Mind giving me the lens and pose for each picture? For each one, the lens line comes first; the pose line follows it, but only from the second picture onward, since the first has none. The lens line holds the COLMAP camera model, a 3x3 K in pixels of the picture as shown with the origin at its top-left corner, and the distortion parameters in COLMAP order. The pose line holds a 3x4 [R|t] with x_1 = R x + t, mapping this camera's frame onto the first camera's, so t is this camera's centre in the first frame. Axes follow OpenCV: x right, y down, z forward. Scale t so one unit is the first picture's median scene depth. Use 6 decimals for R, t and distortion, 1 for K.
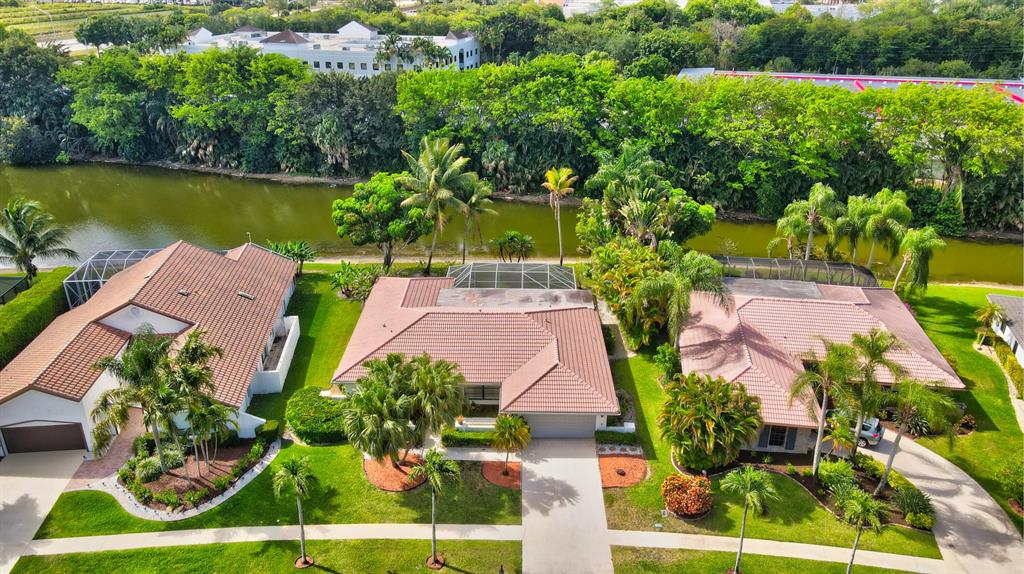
lens RADIAL K [[763.9, 0, 512.0], [0, 763.9, 287.0], [0, 0, 1]] dist [-0.006341, 0.040524]
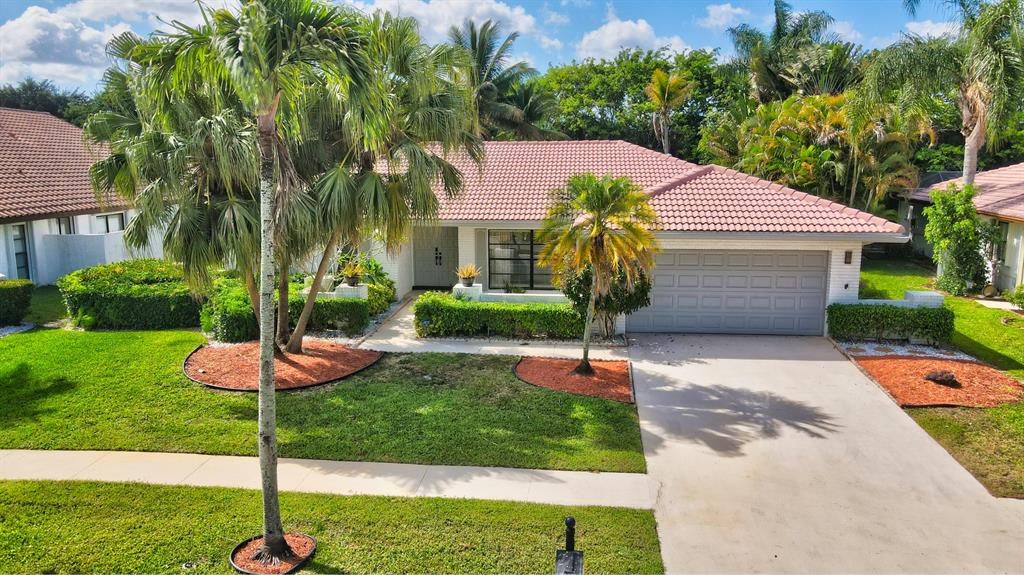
lens RADIAL K [[763.9, 0, 512.0], [0, 763.9, 287.5], [0, 0, 1]] dist [-0.006341, 0.040524]
pose [[0.995627, 0.013221, -0.092477, -0.007207], [-0.035457, 0.969342, -0.243145, 0.223578], [0.086427, 0.245361, 0.965571, 0.511035]]
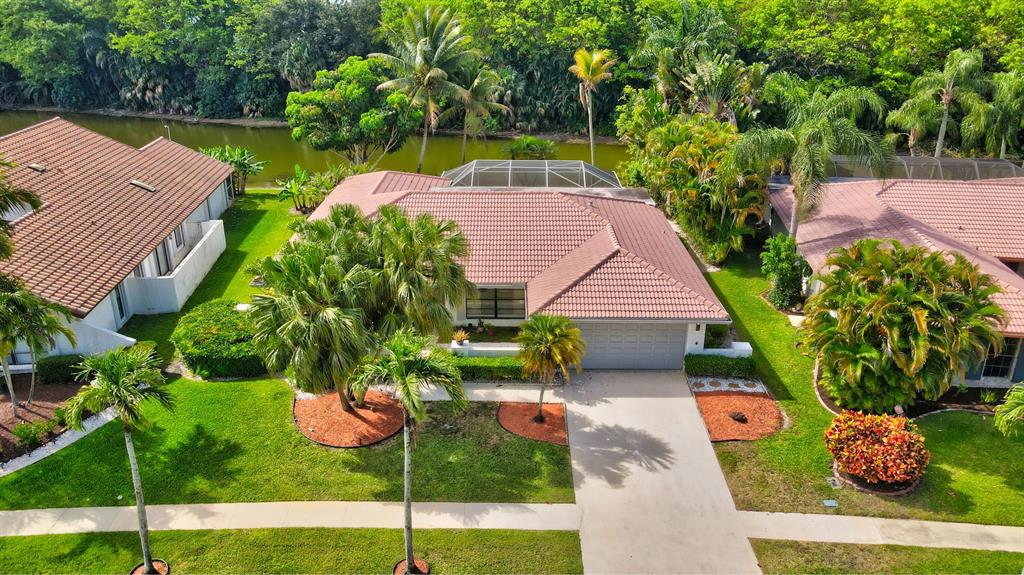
lens RADIAL K [[763.9, 0, 512.0], [0, 763.9, 287.5], [0, 0, 1]] dist [-0.006341, 0.040524]
pose [[0.999987, -0.001299, 0.004898, -0.024106], [0.001461, 0.999448, -0.033197, 0.126091], [-0.004853, 0.033203, 0.999437, 0.325291]]
